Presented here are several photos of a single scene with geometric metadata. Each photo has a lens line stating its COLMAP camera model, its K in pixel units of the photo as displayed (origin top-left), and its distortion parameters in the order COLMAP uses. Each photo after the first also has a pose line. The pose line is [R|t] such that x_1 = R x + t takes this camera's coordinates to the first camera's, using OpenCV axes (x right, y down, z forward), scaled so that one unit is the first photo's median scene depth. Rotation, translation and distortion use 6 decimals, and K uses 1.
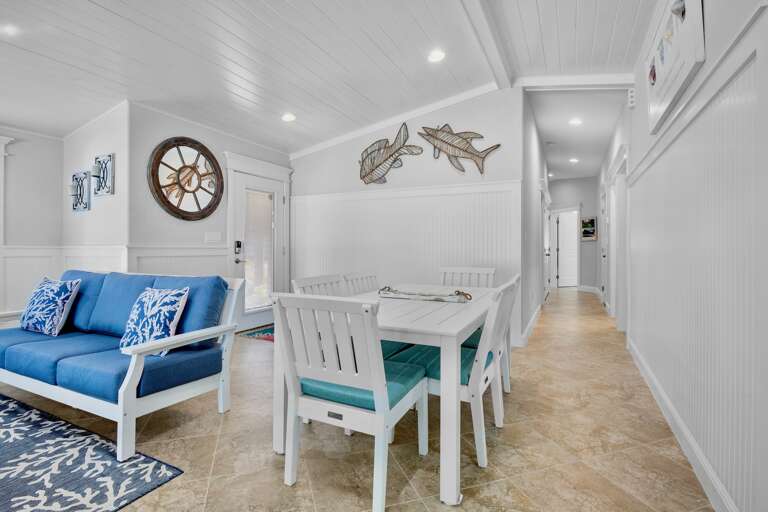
lens RADIAL K [[375.9, 0, 372.0], [0, 375.9, 245.3], [0, 0, 1]] dist [-0.018183, -0.002290]
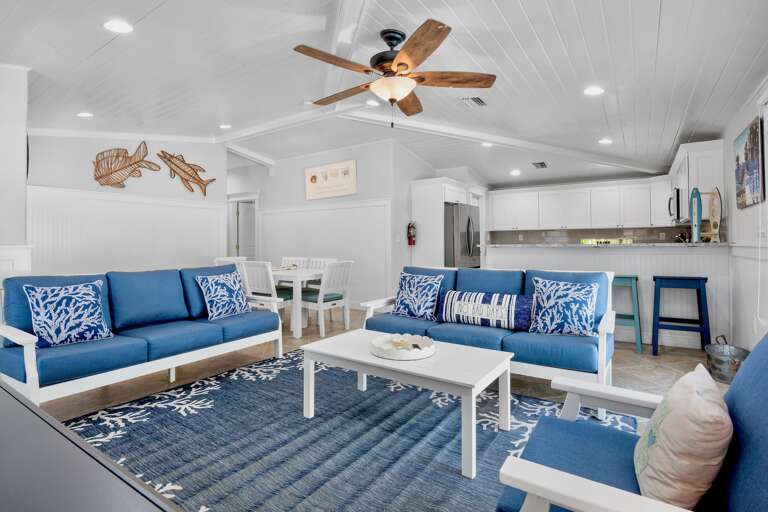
lens RADIAL K [[375.9, 0, 393.4], [0, 375.9, 239.6], [0, 0, 1]] dist [-0.018183, -0.002290]
pose [[0.105241, 0.009160, 0.994405, -1.123467], [-0.000452, 0.999958, -0.009164, -0.003770], [-0.994447, 0.000515, 0.105241, 0.098189]]
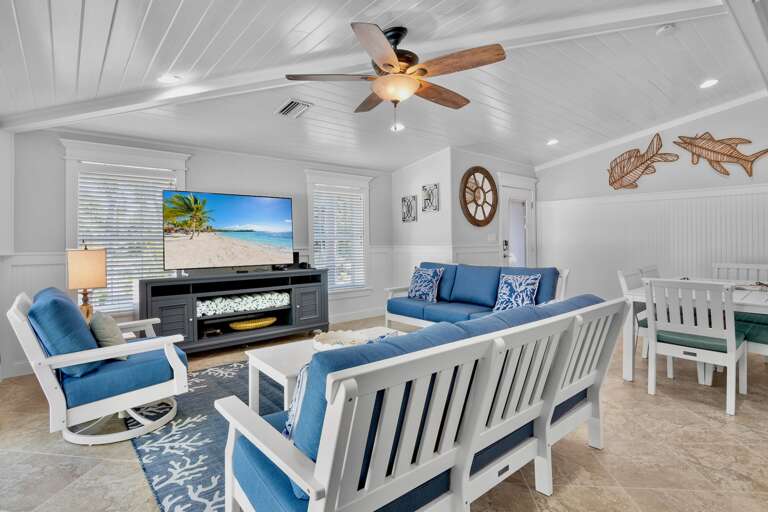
lens RADIAL K [[375.9, 0, 376.7], [0, 375.9, 245.0], [0, 0, 1]] dist [-0.018183, -0.002290]
pose [[0.920282, -0.003935, -0.391236, -0.283960], [0.012090, 0.999758, 0.018384, -0.027041], [0.391069, -0.021649, 0.920107, -0.397289]]
